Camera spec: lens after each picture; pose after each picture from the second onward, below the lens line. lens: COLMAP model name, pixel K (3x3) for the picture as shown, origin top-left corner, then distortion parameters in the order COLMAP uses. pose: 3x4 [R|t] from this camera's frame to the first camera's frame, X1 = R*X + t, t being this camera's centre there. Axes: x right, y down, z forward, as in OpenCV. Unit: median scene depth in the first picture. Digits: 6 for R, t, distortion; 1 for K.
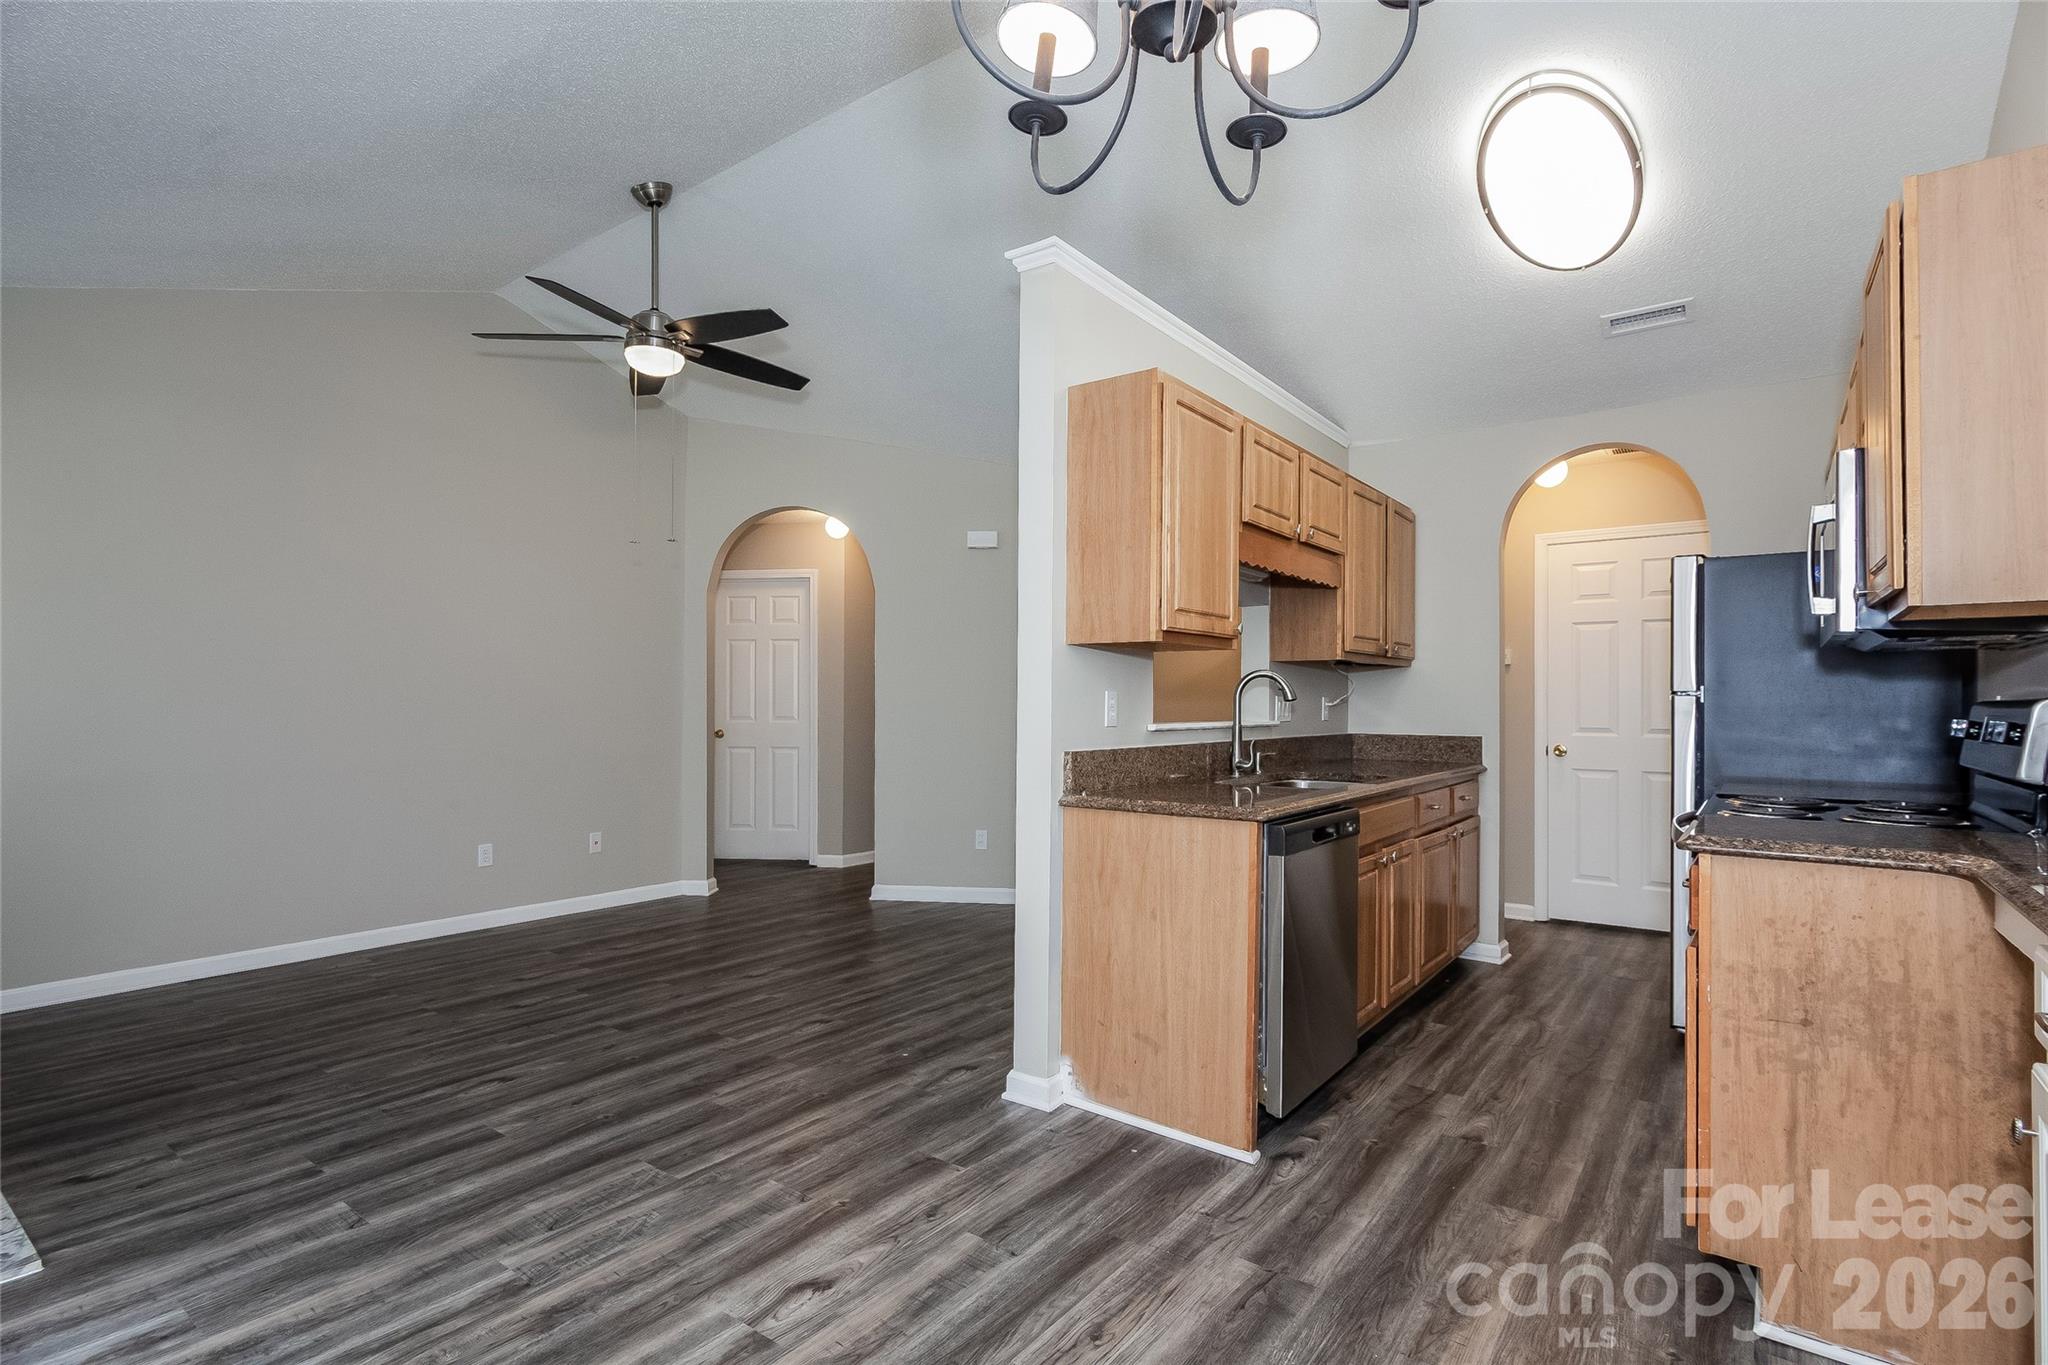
lens RADIAL K [[985.4, 0, 1024.3], [0, 985.4, 691.1], [0, 0, 1]] dist [-0.002052, -0.000561]
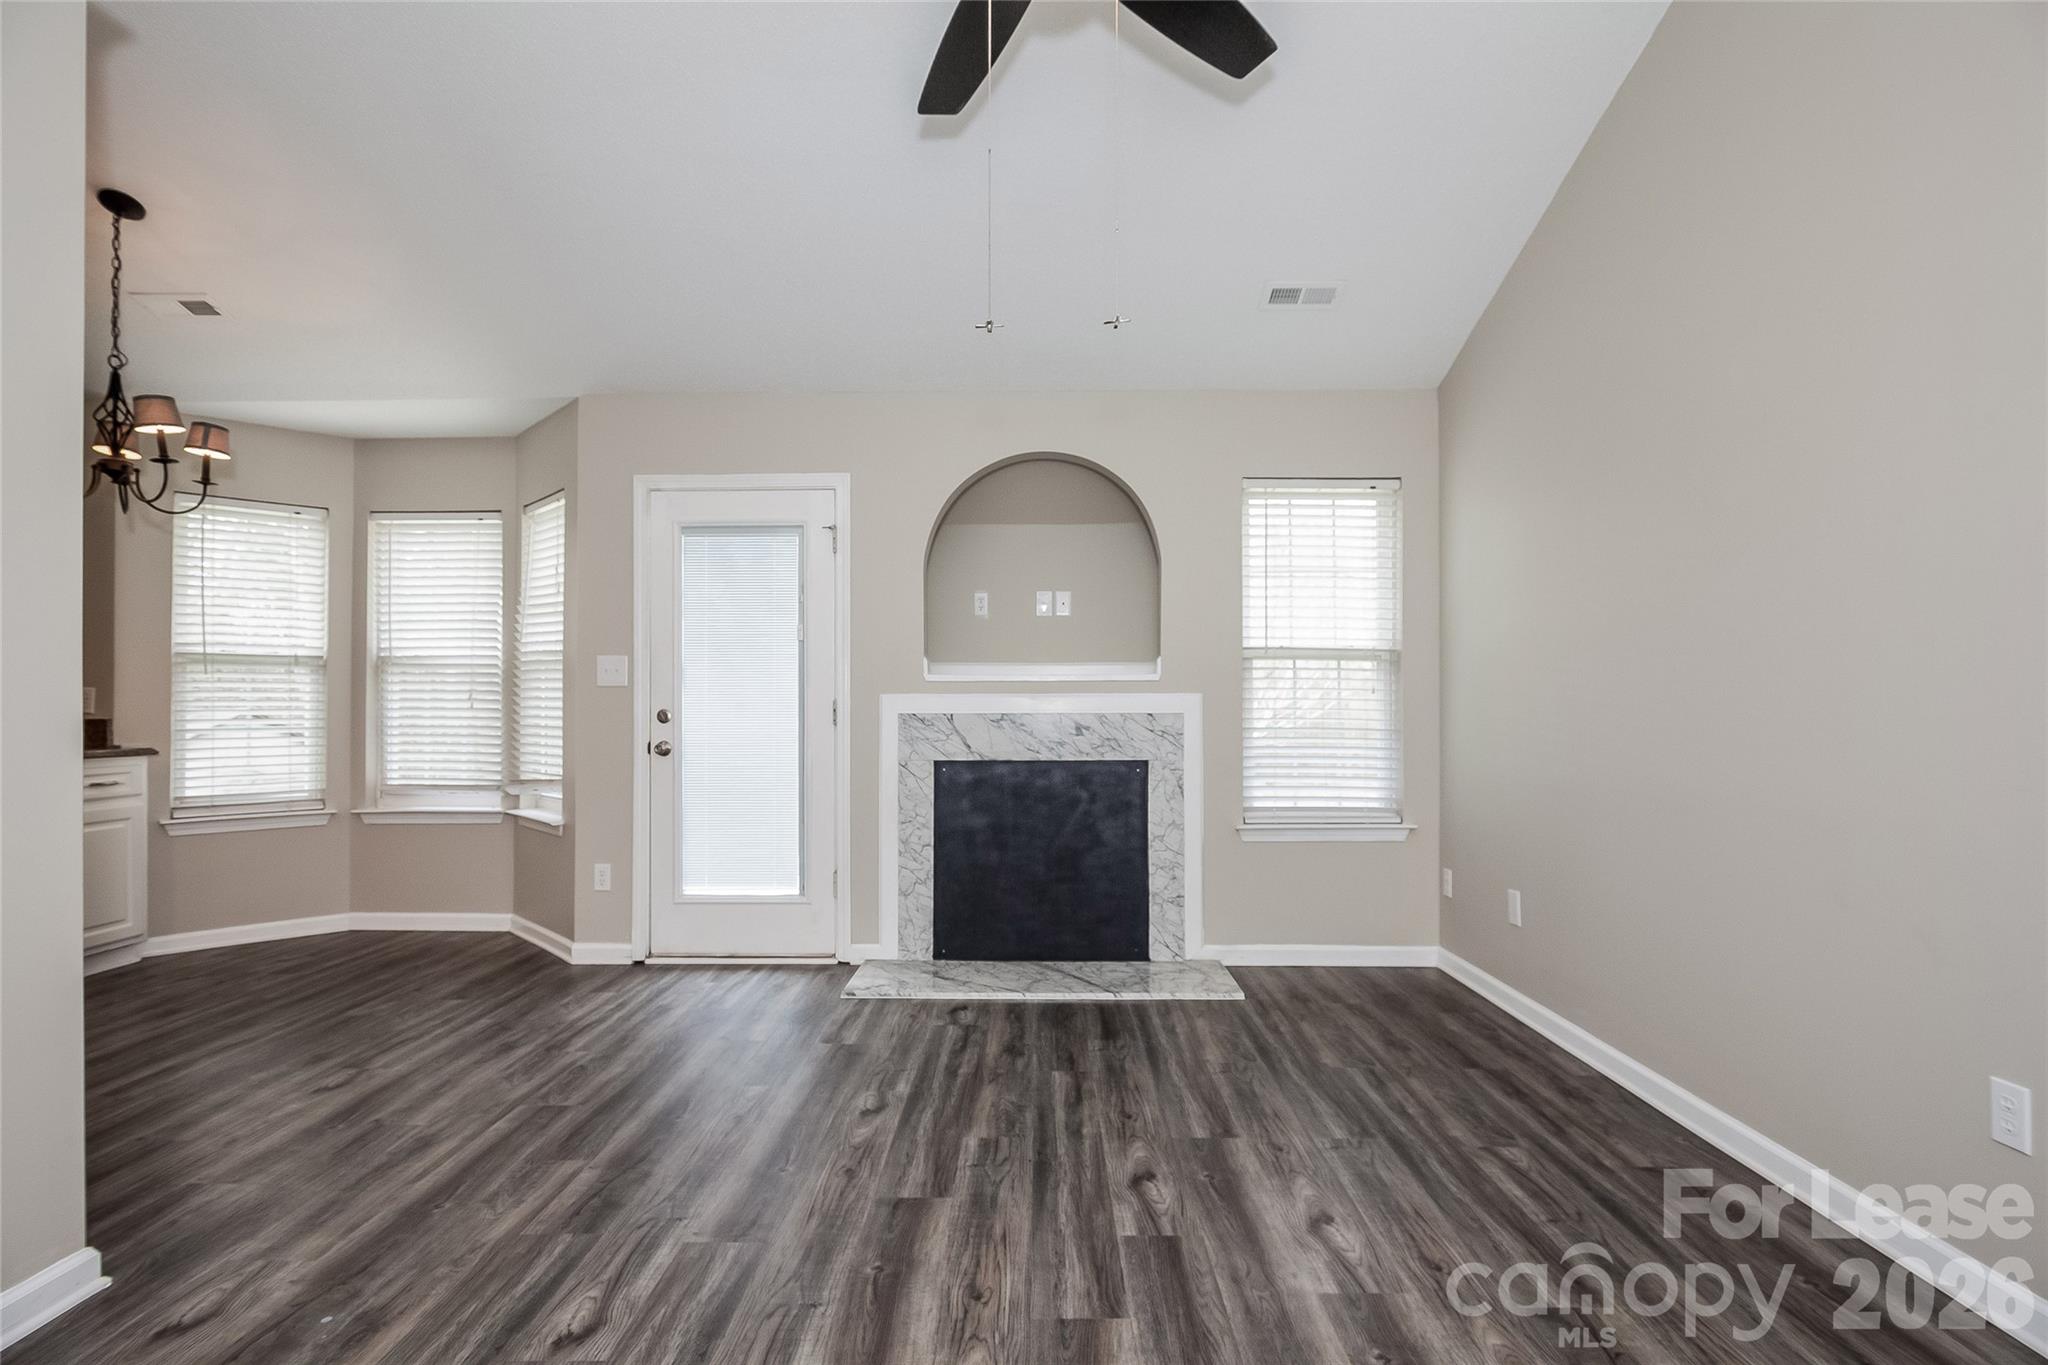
lens RADIAL K [[990.9, 0, 1028.3], [0, 990.9, 685.8], [0, 0, 1]] dist [-0.004335, -0.001291]
pose [[-0.807022, -0.018616, -0.590228, -0.118352], [0.004055, 0.999305, -0.037062, 0.050692], [0.590508, -0.032303, -0.806385, 1.868363]]
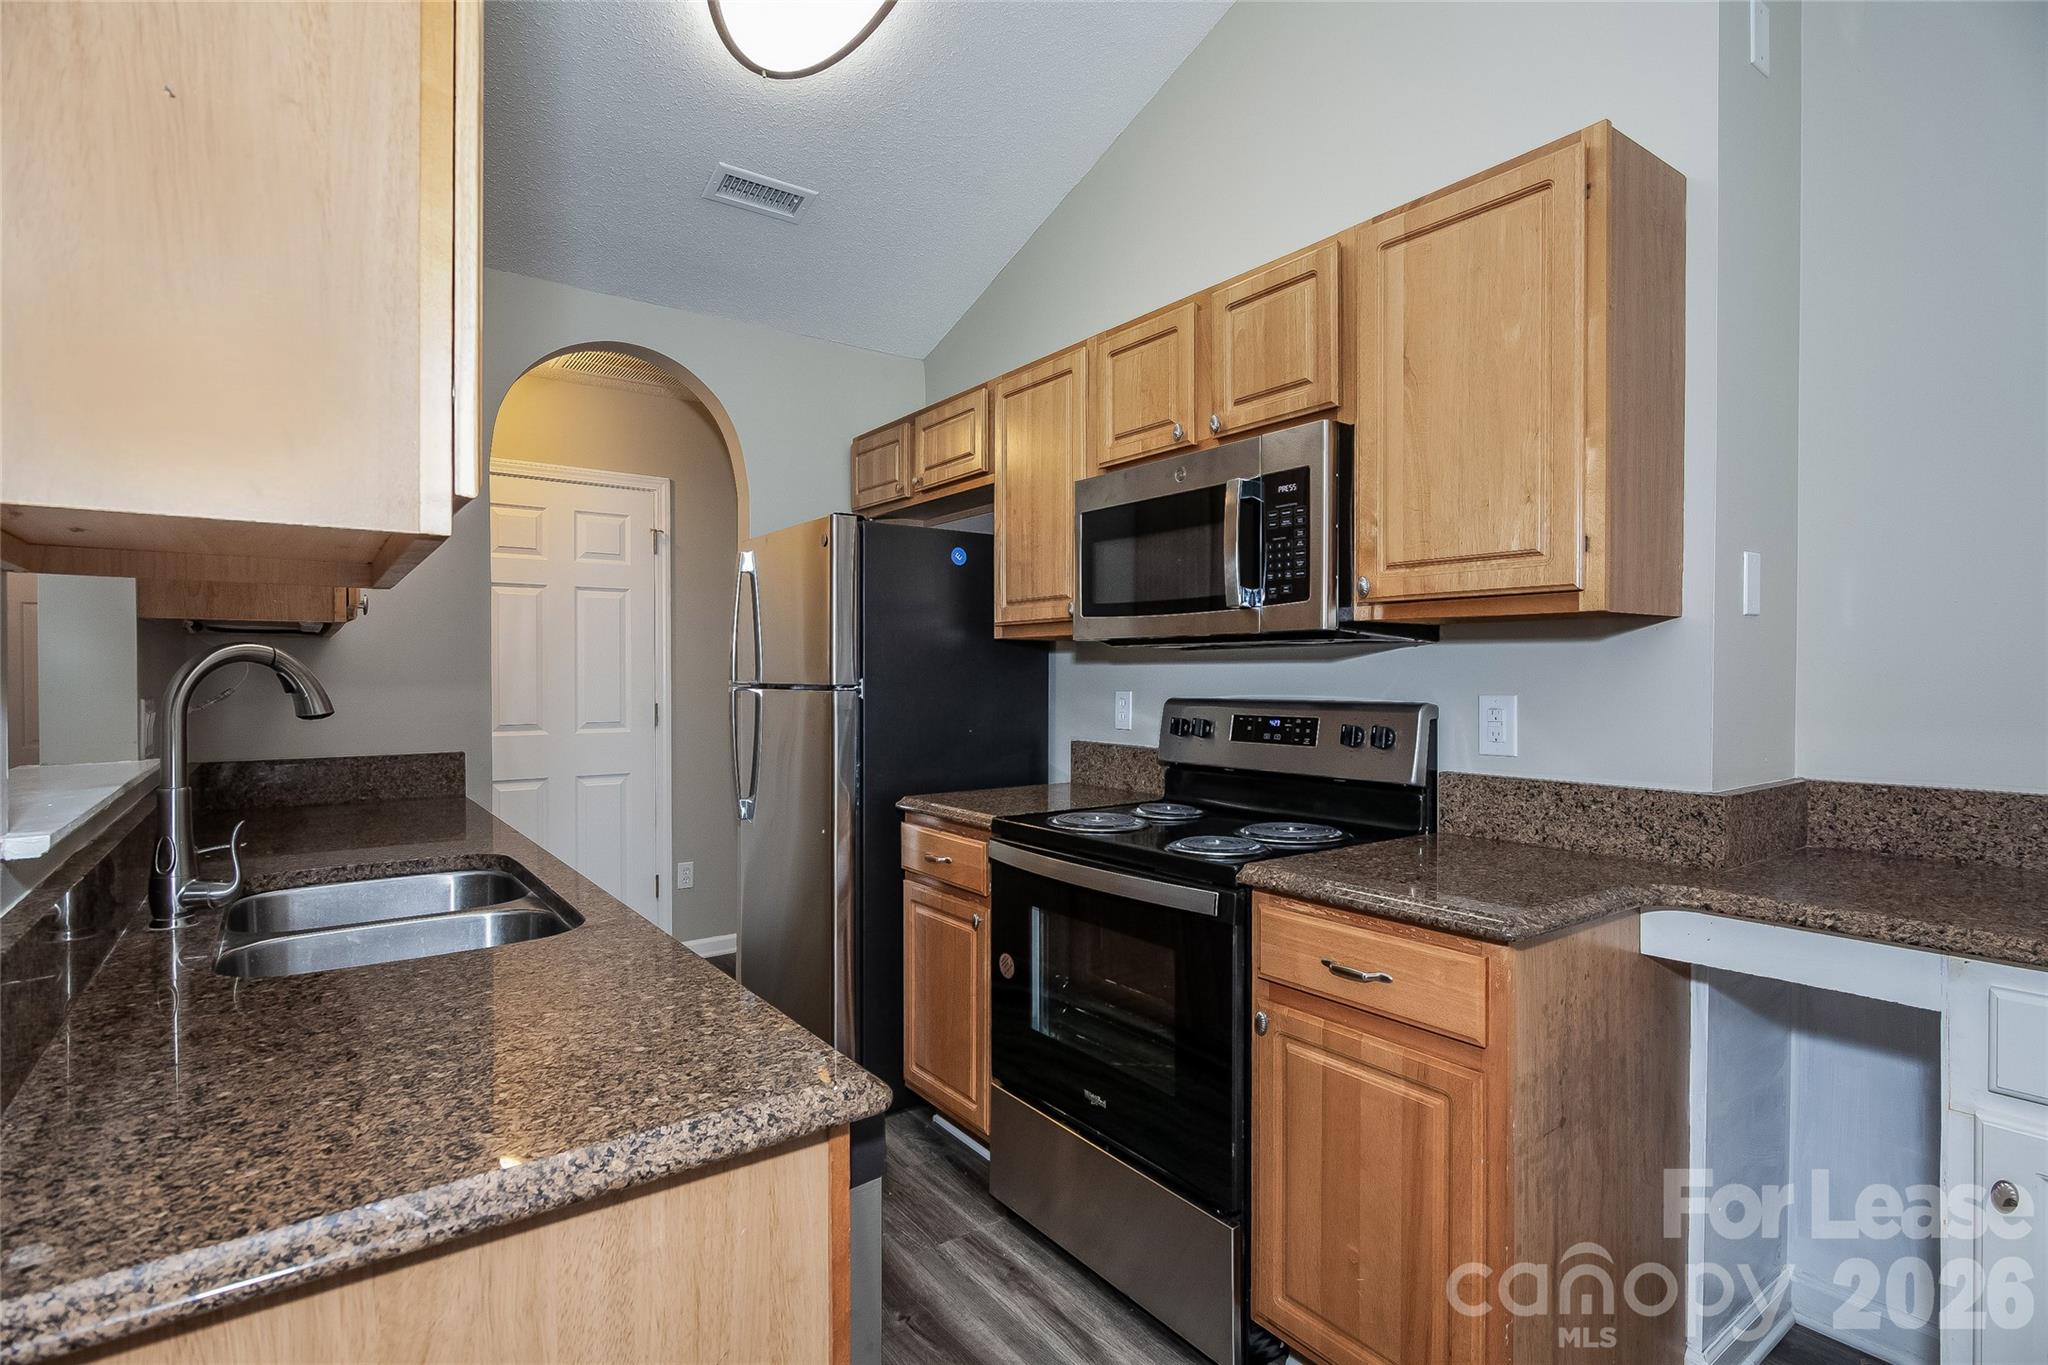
lens RADIAL K [[985.4, 0, 1024.3], [0, 985.4, 691.1], [0, 0, 1]] dist [-0.002052, -0.000561]
pose [[0.287929, -0.020095, 0.957441, -0.056919], [-0.009321, 0.999674, 0.023784, -0.017943], [-0.957606, -0.015772, 0.287648, 0.737588]]
